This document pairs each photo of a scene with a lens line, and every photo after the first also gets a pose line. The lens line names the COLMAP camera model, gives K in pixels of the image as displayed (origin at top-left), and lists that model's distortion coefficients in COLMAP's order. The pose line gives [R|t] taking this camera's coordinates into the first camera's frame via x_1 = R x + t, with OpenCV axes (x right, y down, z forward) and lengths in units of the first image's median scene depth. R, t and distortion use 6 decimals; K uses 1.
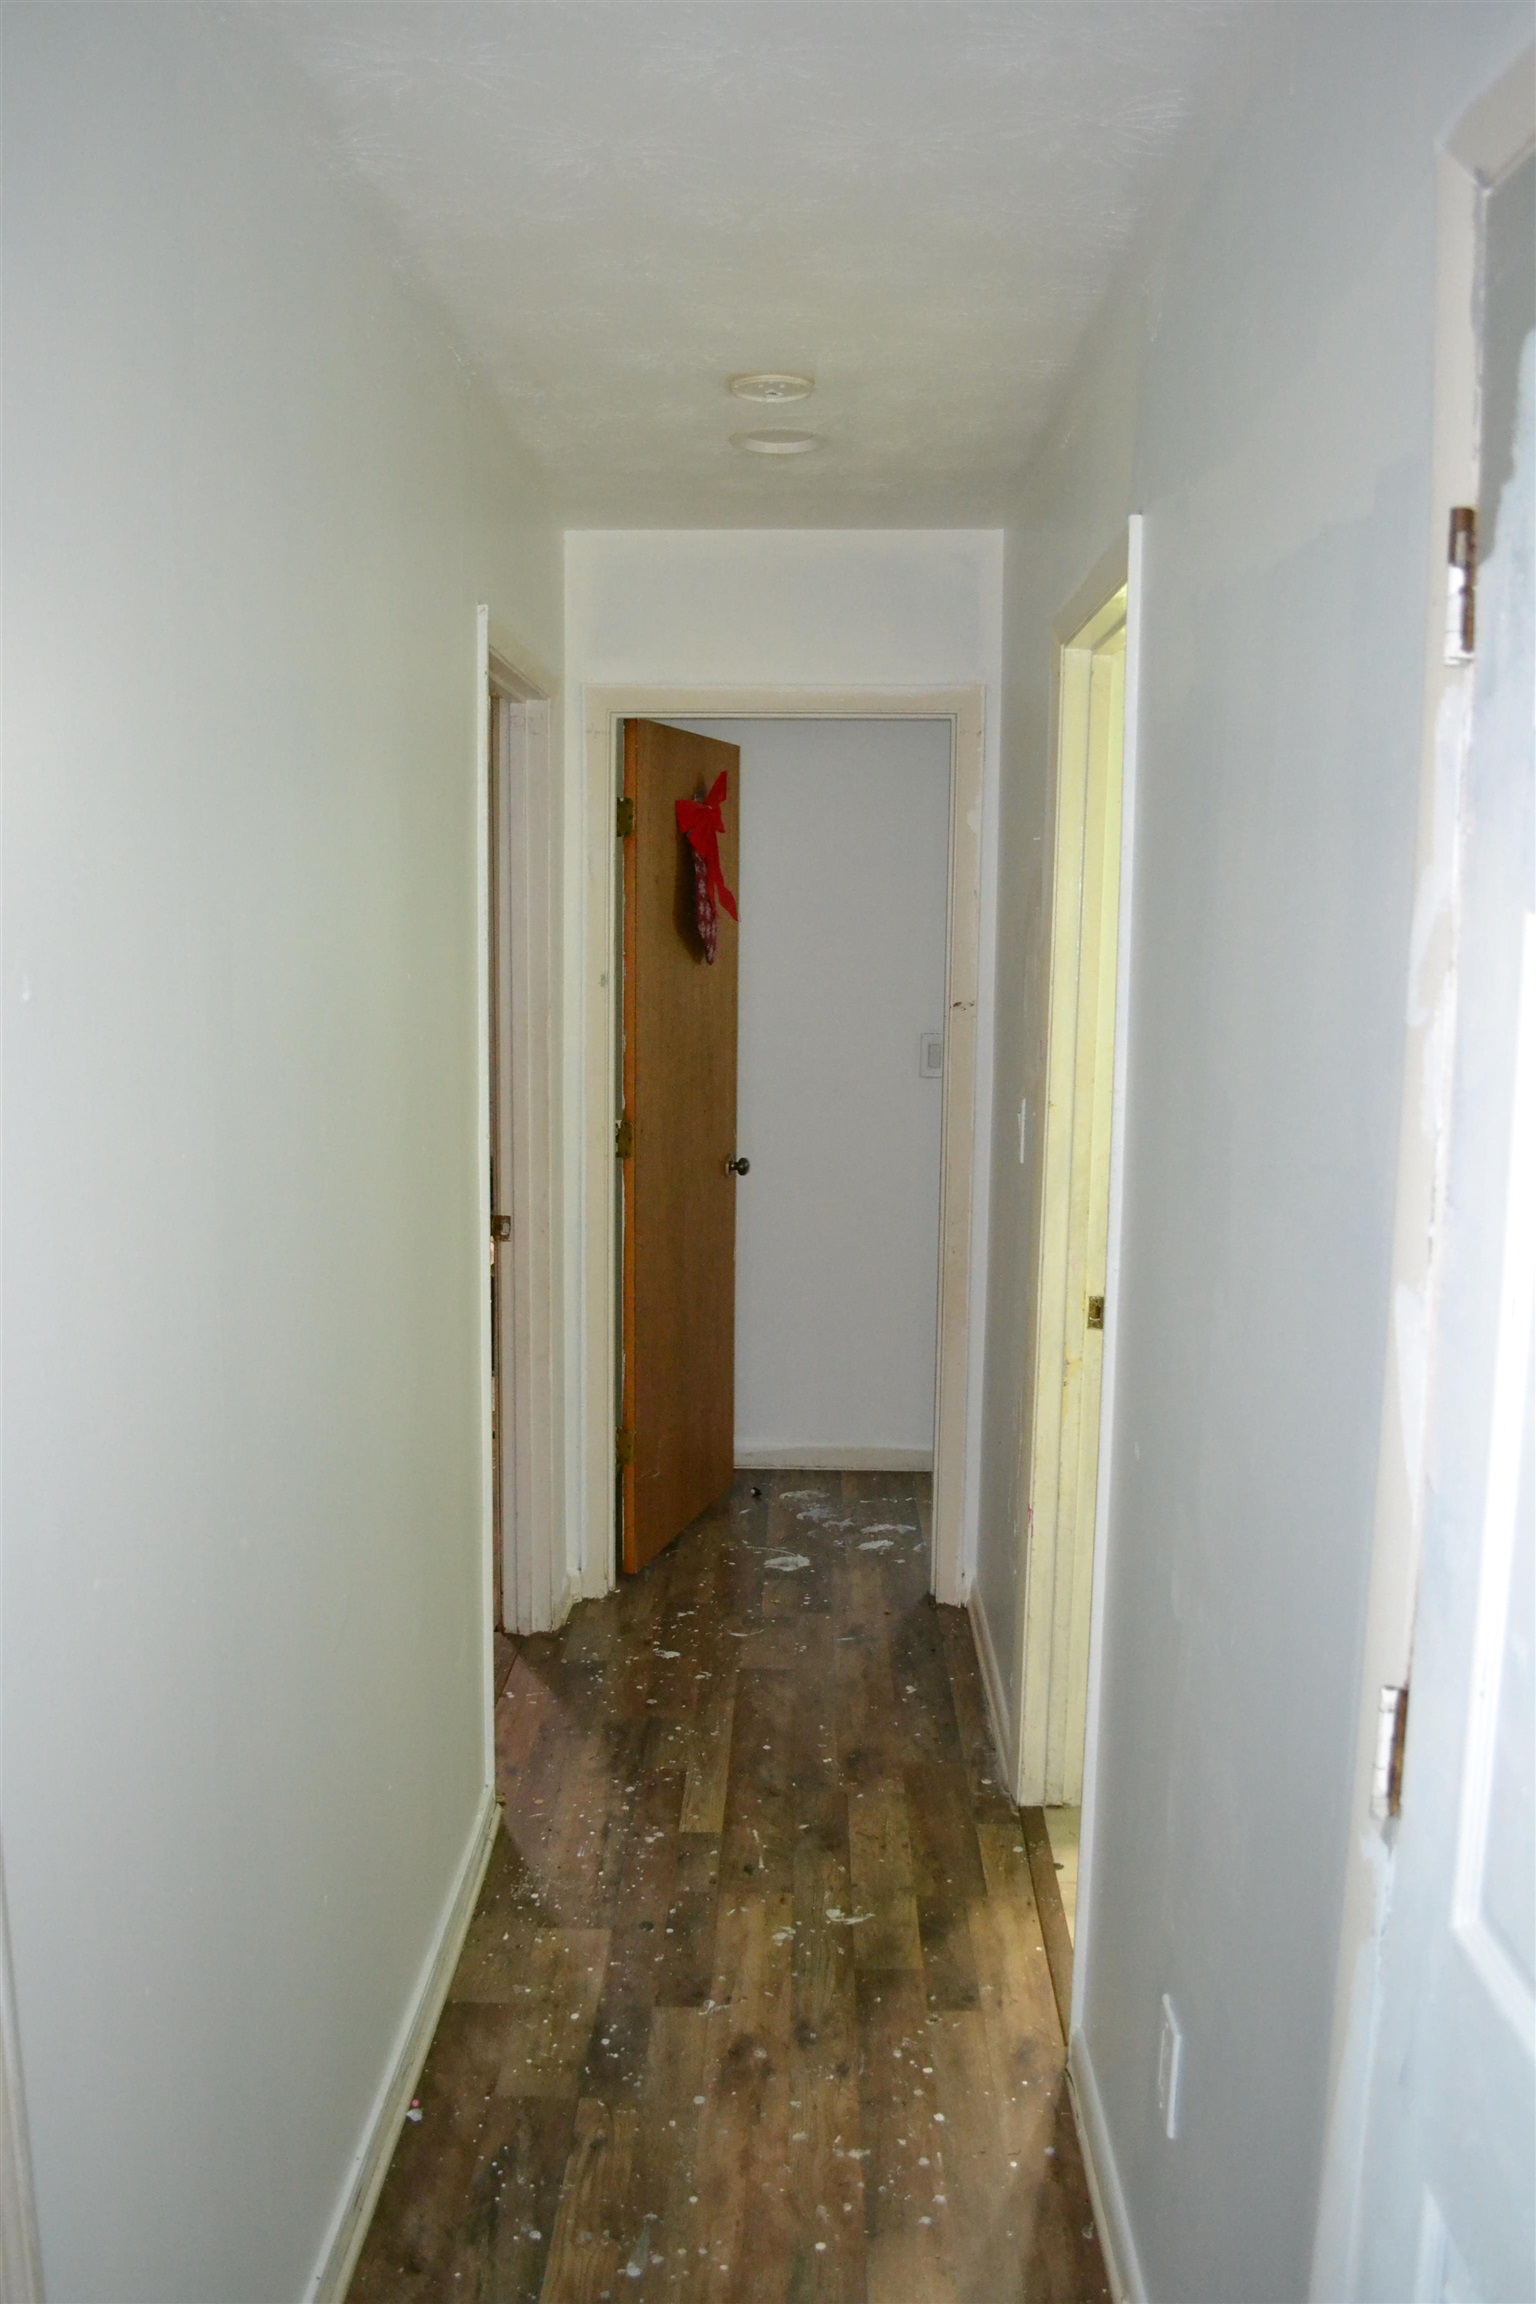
lens RADIAL K [[1837.0, 0, 759.6], [0, 1837.0, 1159.7], [0, 0, 1]] dist [-0.080112, 0.011162]
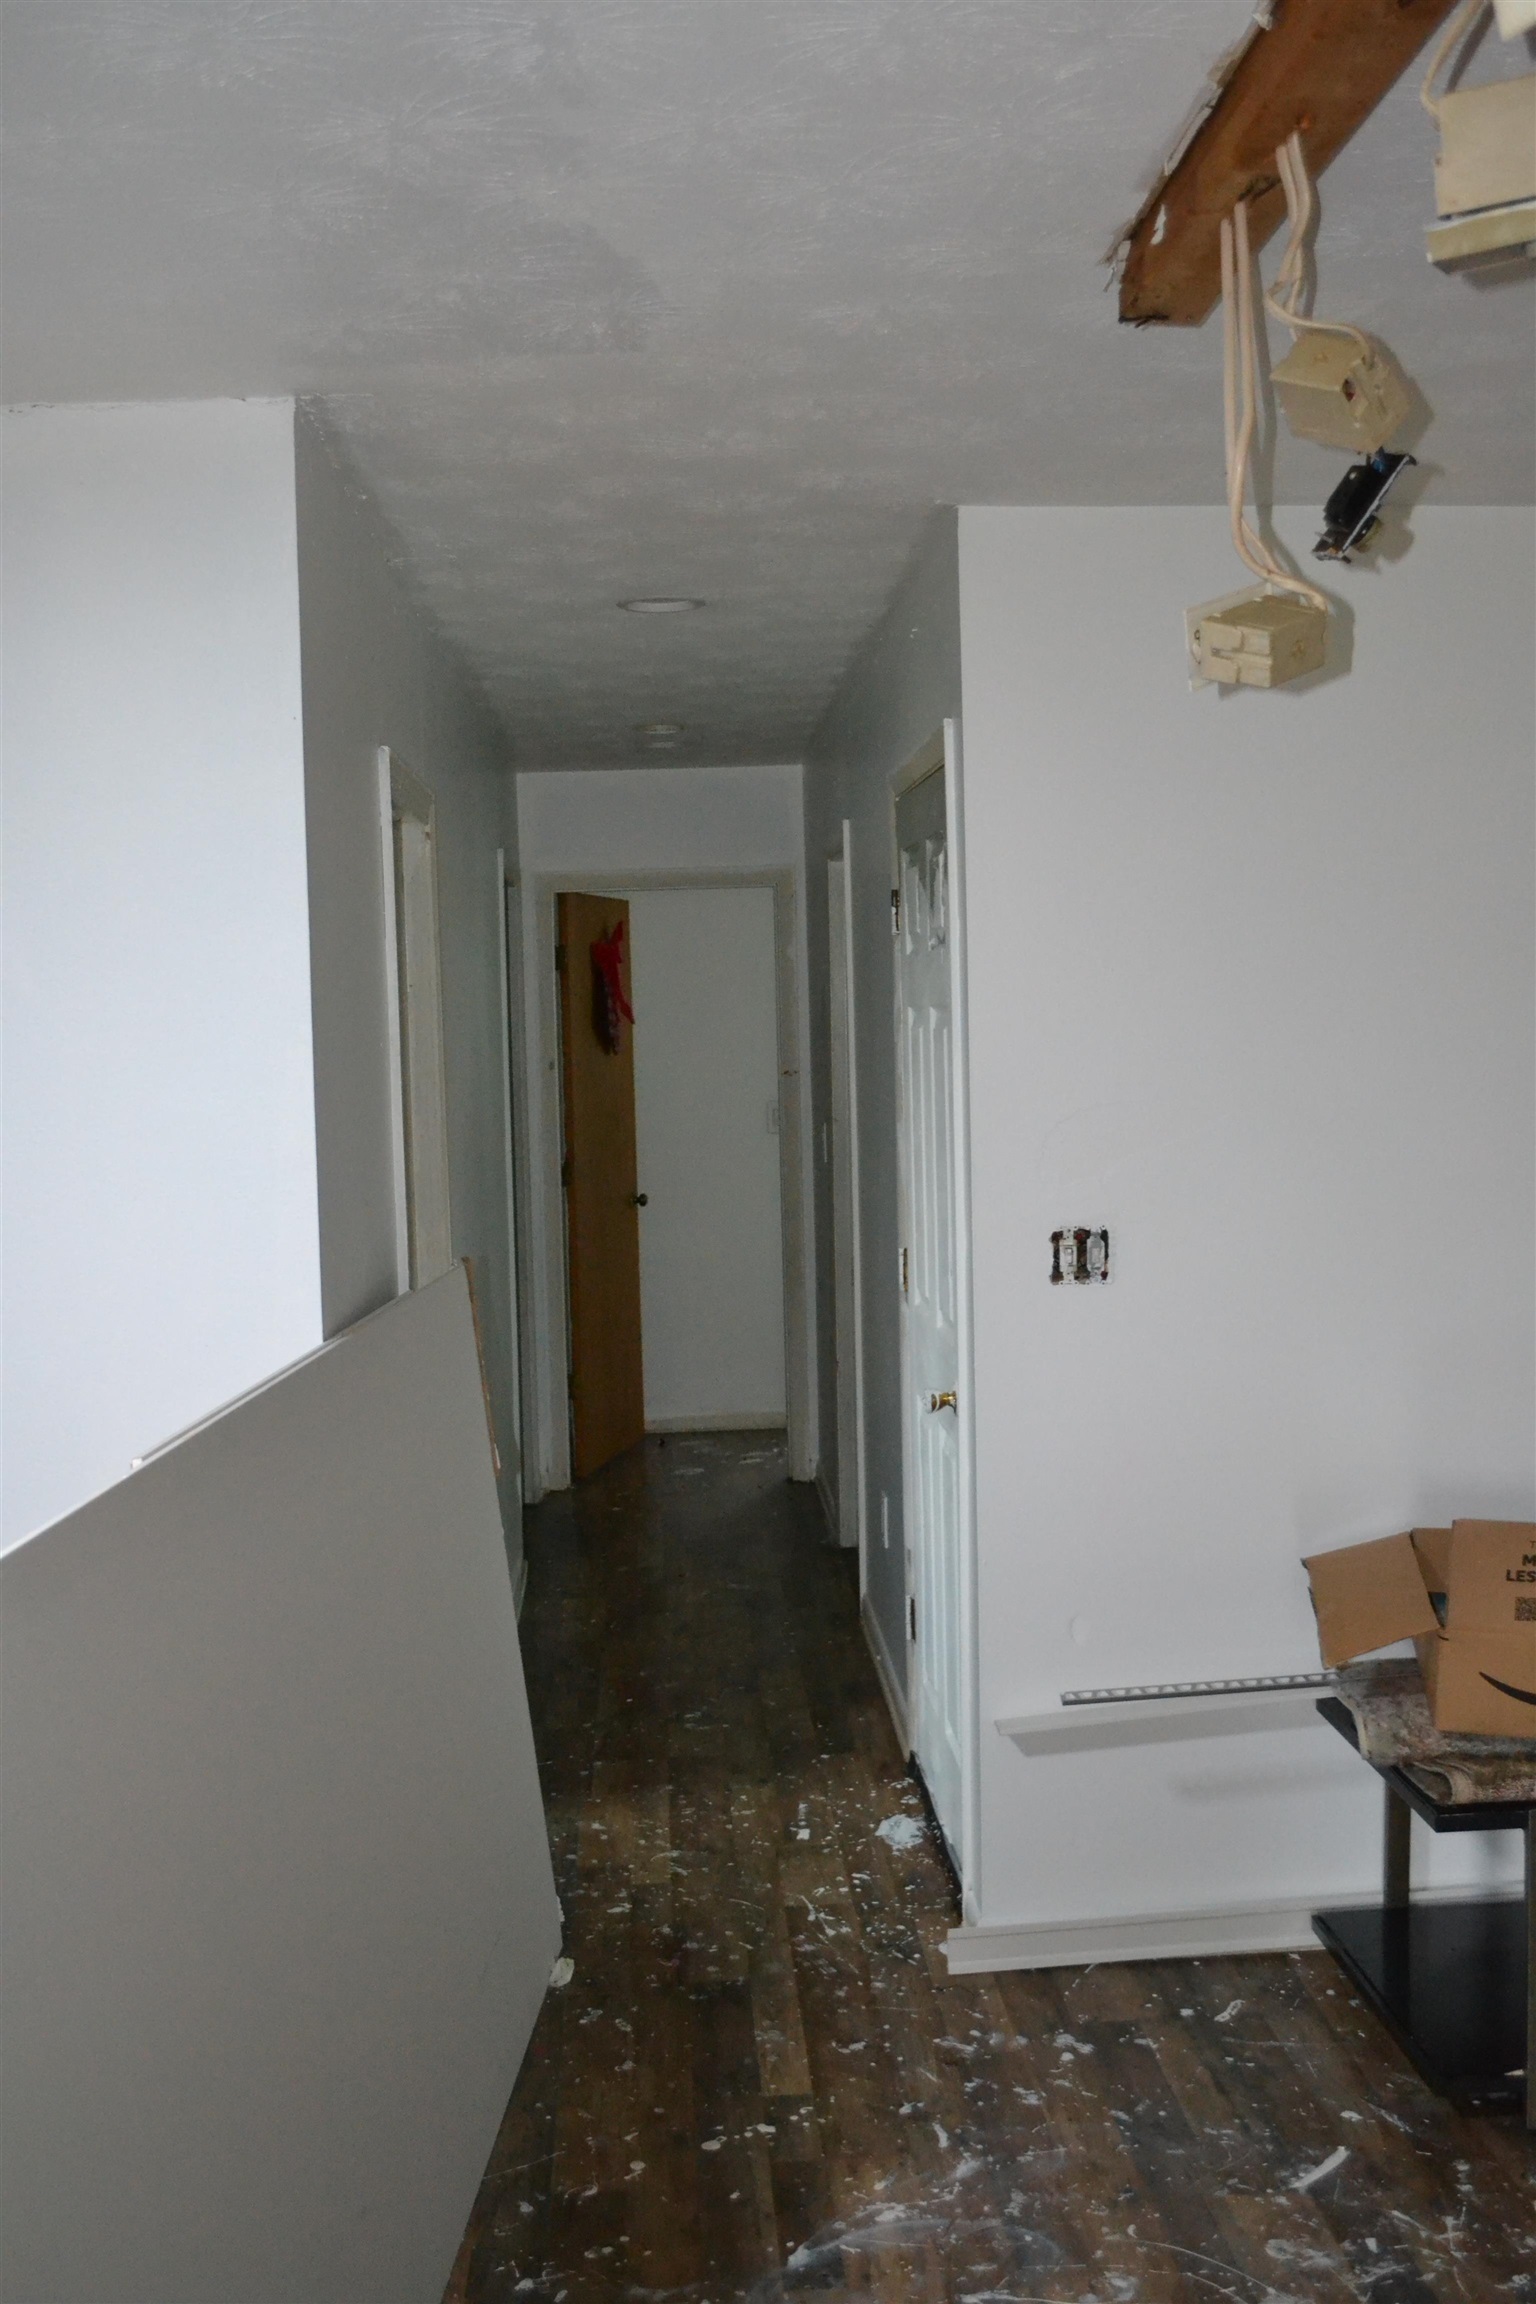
lens RADIAL K [[2254.8, 0, 777.3], [0, 2254.8, 1145.6], [0, 0, 1]] dist [-0.050636, 0.000000]
pose [[0.995871, -0.042254, 0.080347, -0.048451], [0.048261, 0.996064, -0.074346, 0.106306], [-0.076889, 0.077917, 0.993990, -0.791226]]
